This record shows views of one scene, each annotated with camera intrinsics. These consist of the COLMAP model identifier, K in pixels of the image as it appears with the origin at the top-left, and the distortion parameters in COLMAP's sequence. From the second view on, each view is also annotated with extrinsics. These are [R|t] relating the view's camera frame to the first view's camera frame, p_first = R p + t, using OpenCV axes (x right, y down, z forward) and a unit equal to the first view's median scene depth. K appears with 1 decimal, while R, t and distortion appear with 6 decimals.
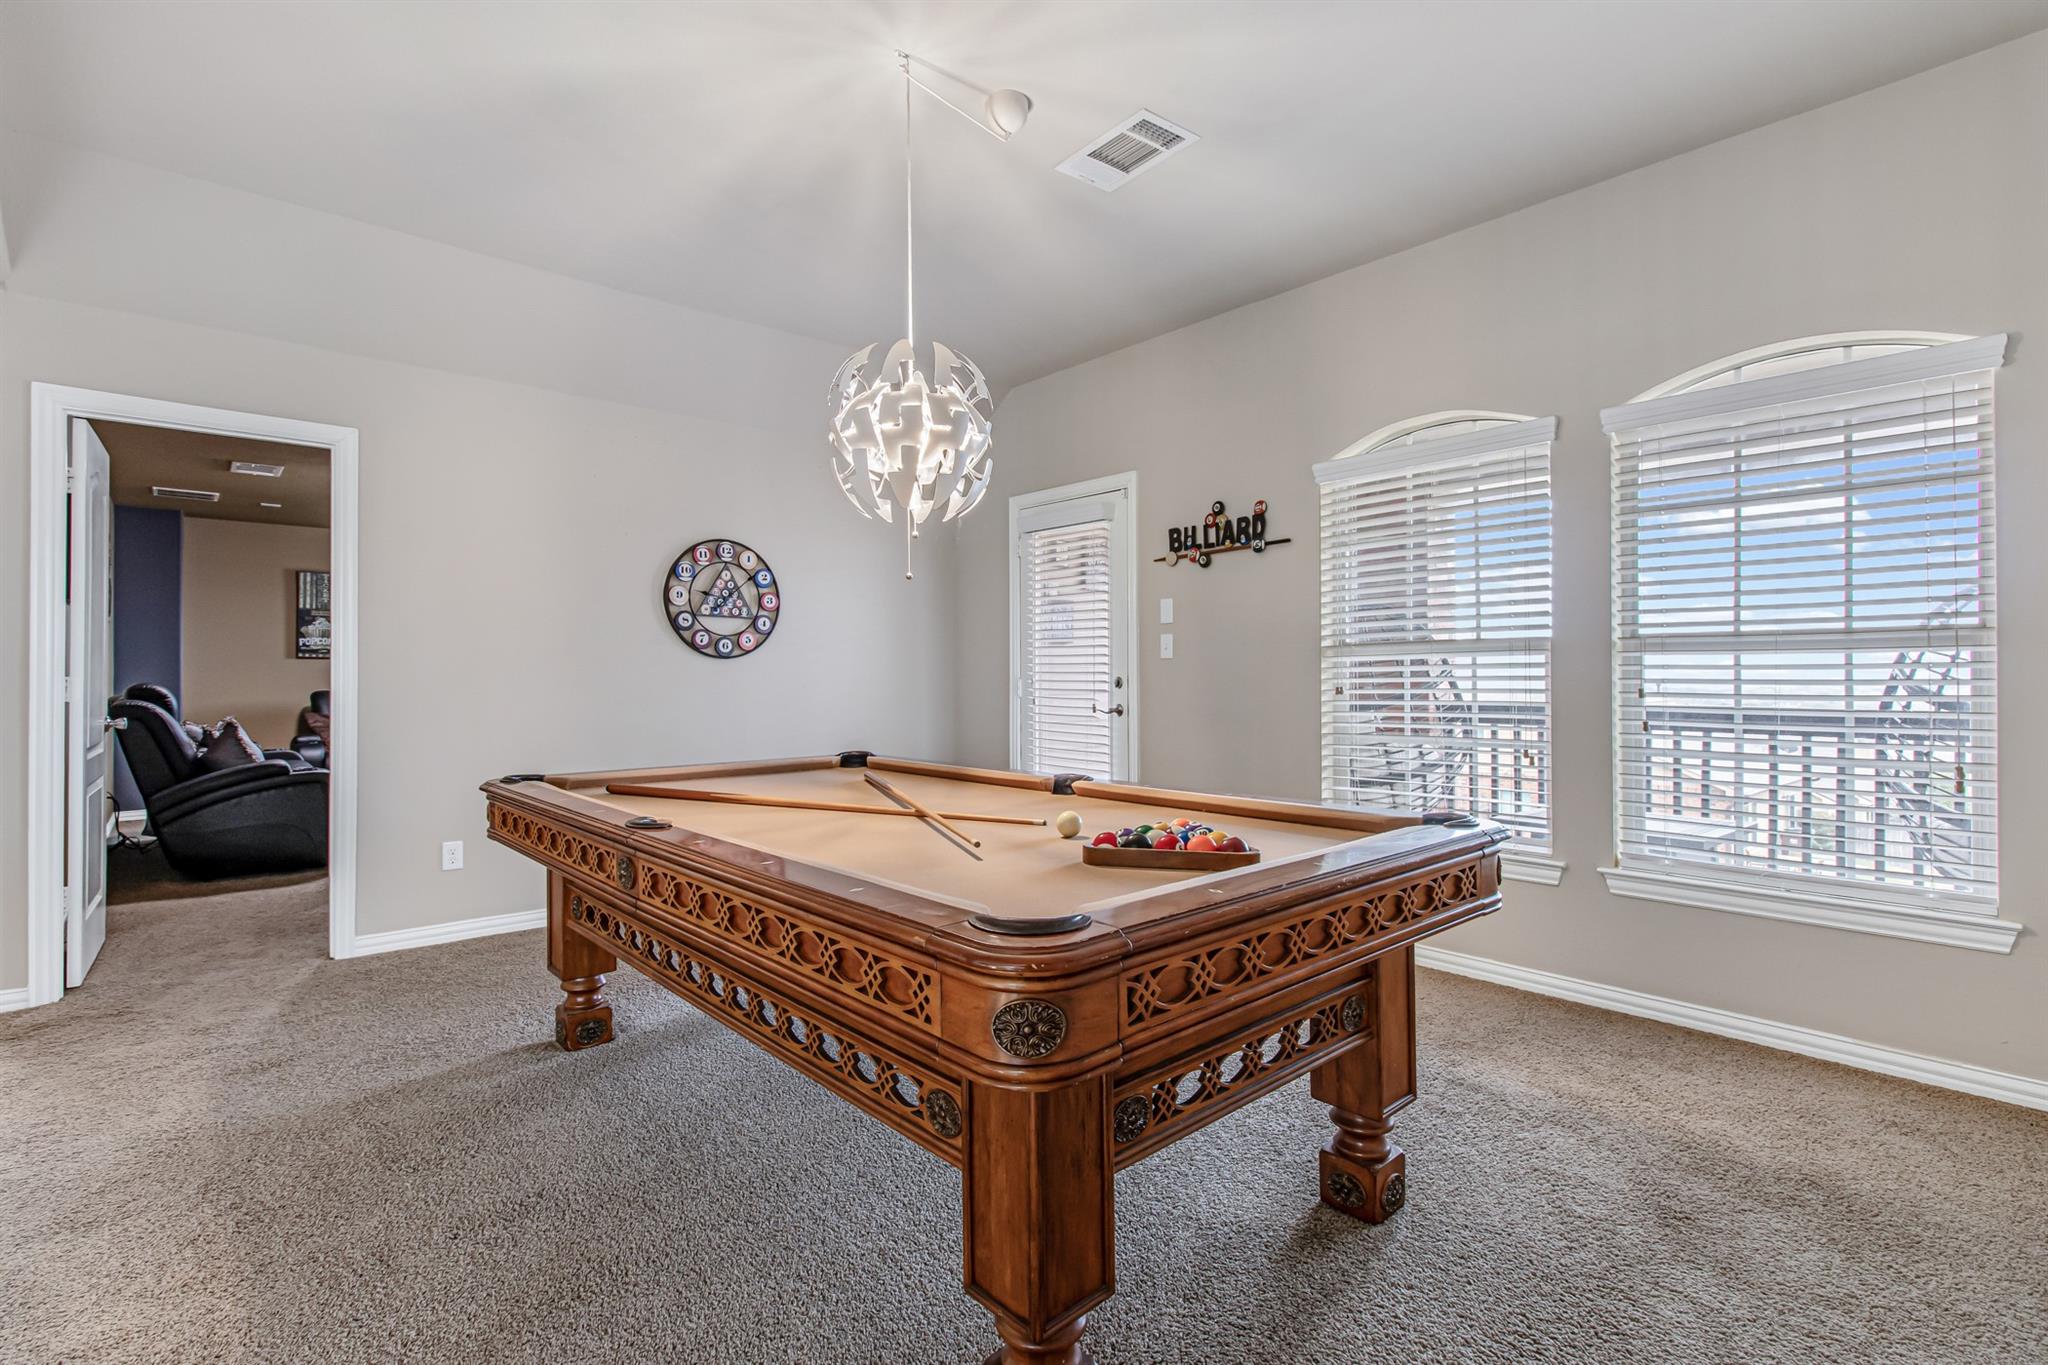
lens RADIAL K [[935.4, 0, 1024.0], [0, 935.4, 682.5], [0, 0, 1]] dist [0.000583, 0.000127]
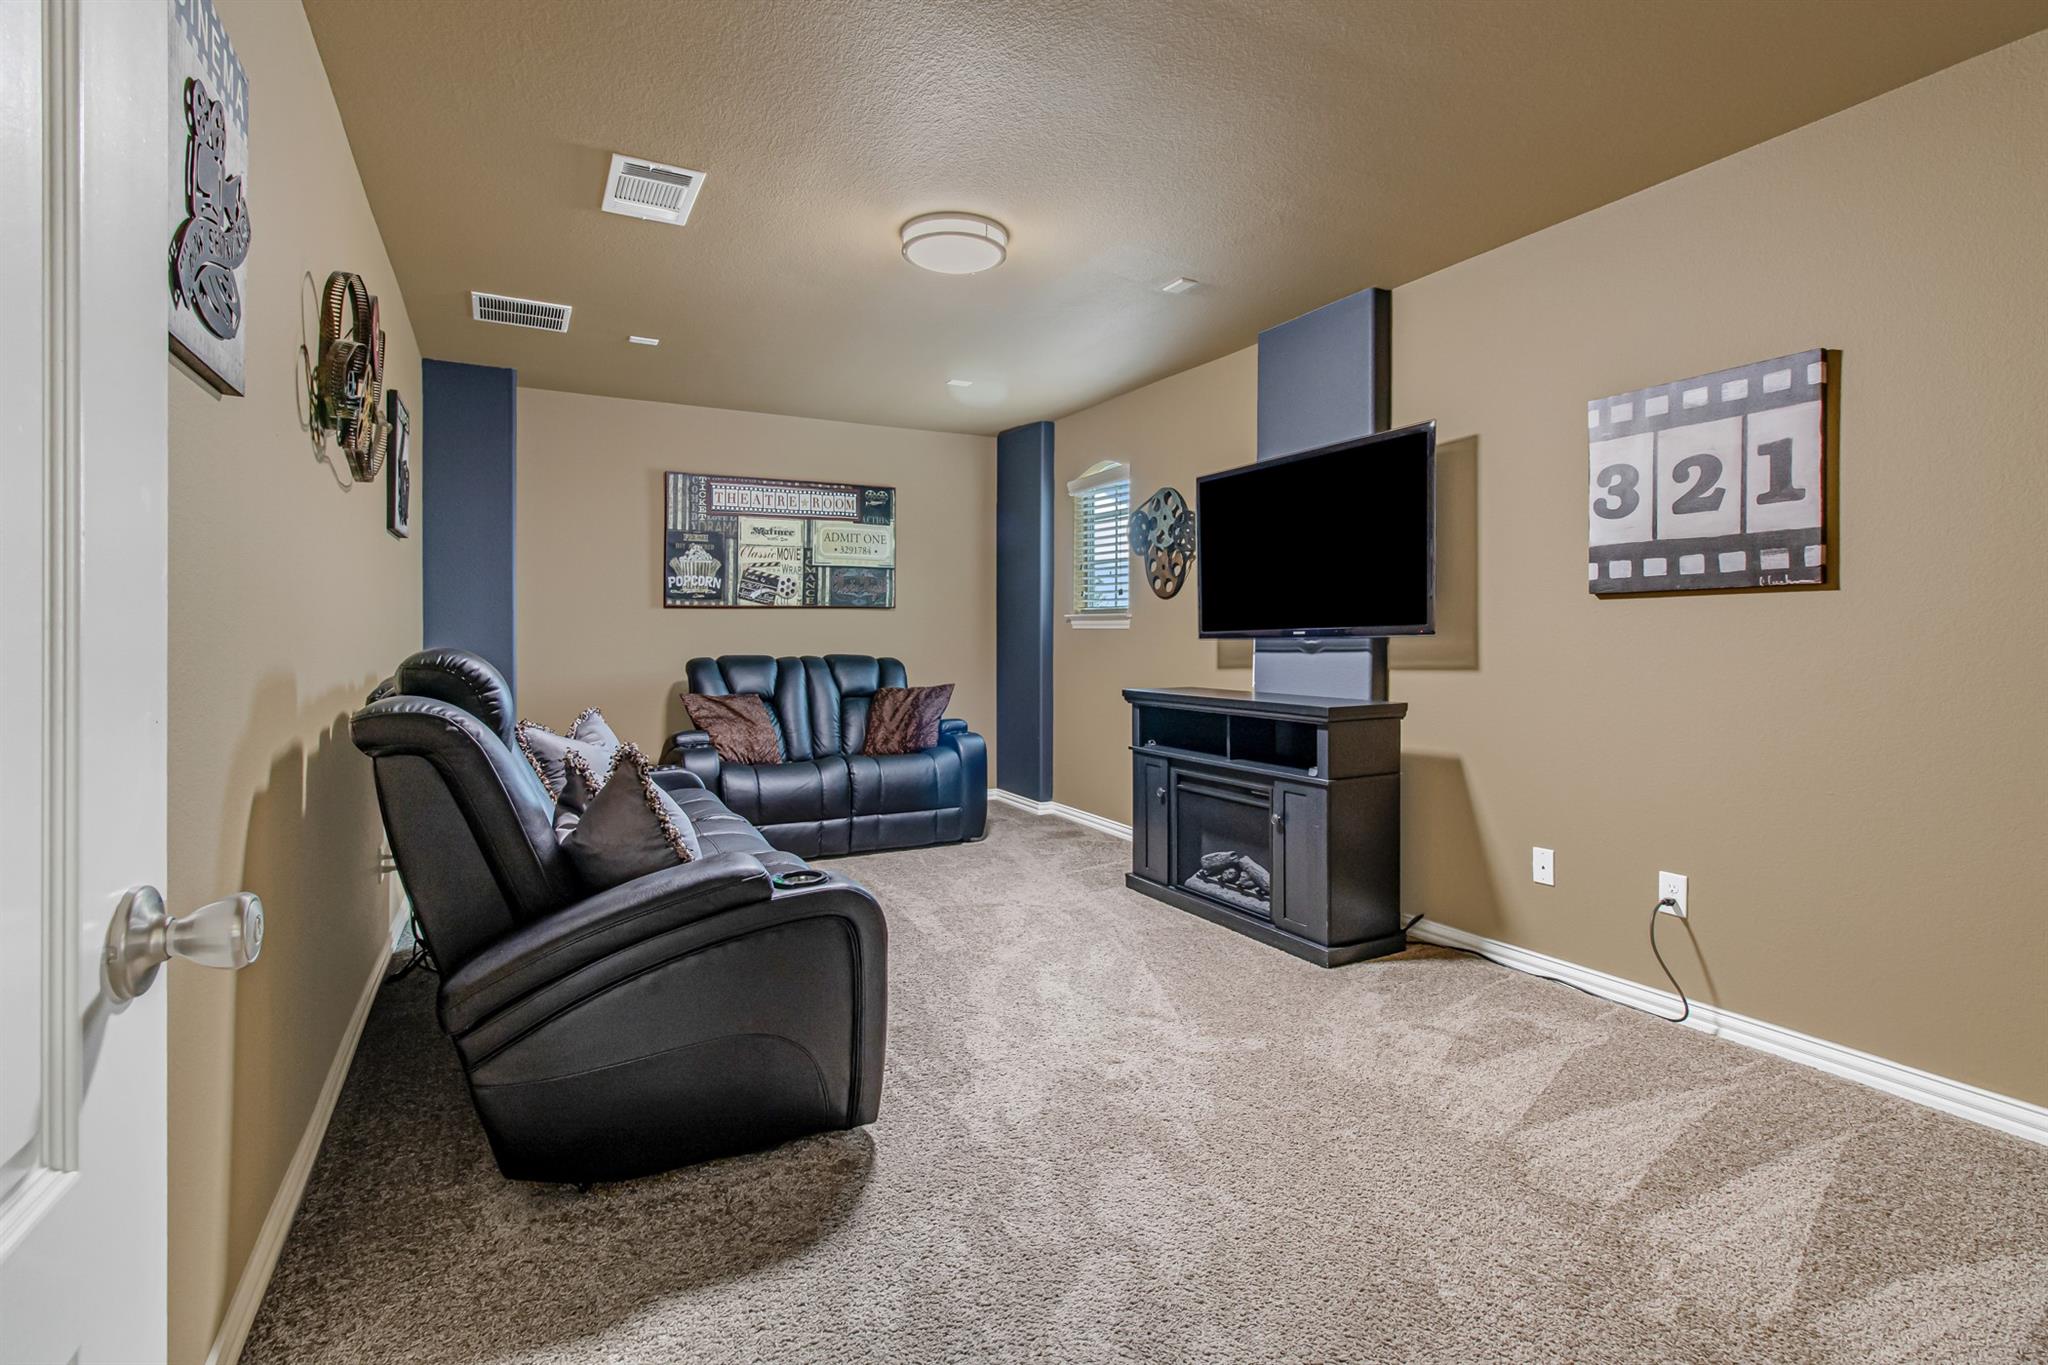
lens RADIAL K [[953.1, 0, 1023.2], [0, 953.1, 658.6], [0, 0, 1]] dist [0.001296, 0.000481]
pose [[0.971094, 0.007816, -0.238567, -0.600815], [-0.004061, 0.999860, 0.016229, -0.002646], [0.238661, -0.014791, 0.970990, 0.661871]]
